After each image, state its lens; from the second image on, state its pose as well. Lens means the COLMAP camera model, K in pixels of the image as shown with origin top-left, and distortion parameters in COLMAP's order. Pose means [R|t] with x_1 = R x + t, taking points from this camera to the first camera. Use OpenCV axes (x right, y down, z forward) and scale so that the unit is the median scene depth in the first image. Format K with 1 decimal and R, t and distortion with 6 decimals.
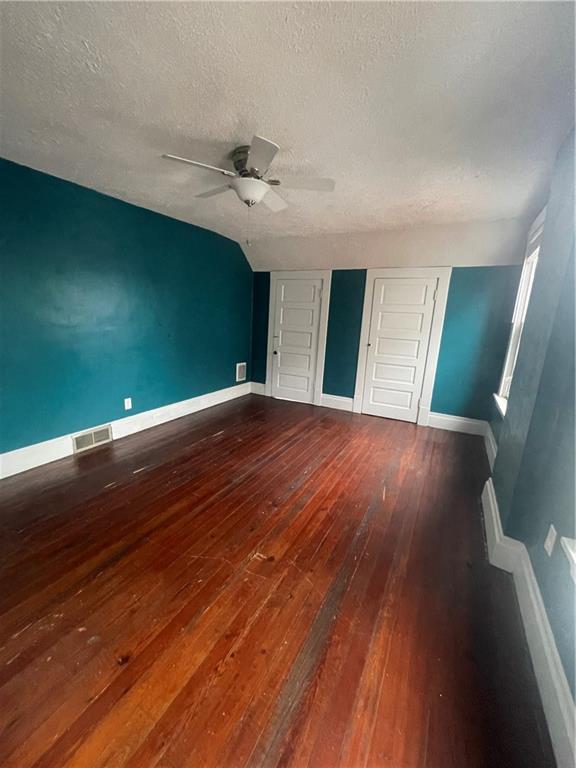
lens RADIAL K [[309.7, 0, 288.0], [0, 309.7, 384.0], [0, 0, 1]] dist [-0.003236, -0.000714]
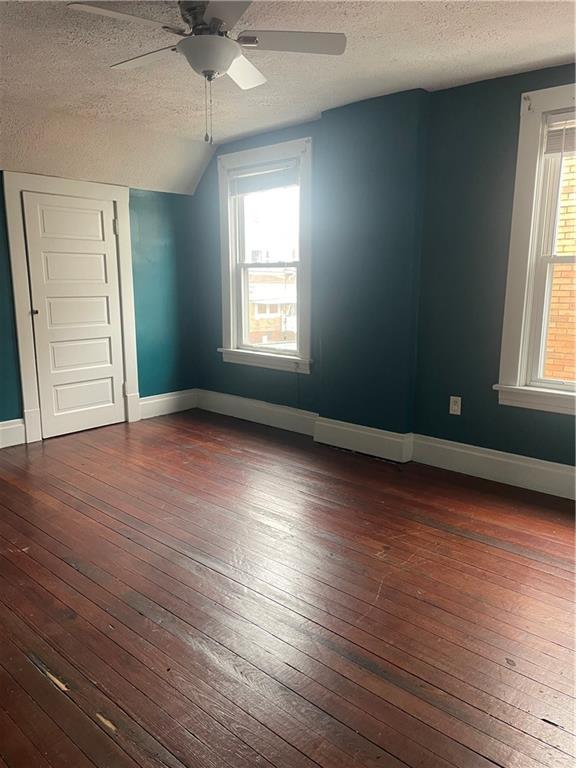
lens RADIAL K [[583.0, 0, 293.2], [0, 583.0, 385.7], [0, 0, 1]] dist [0.096789, 0.000363]
pose [[0.228183, -0.234556, 0.944942, -0.683083], [0.211166, 0.959367, 0.187145, -0.106779], [-0.950443, 0.156836, 0.268441, 0.314547]]
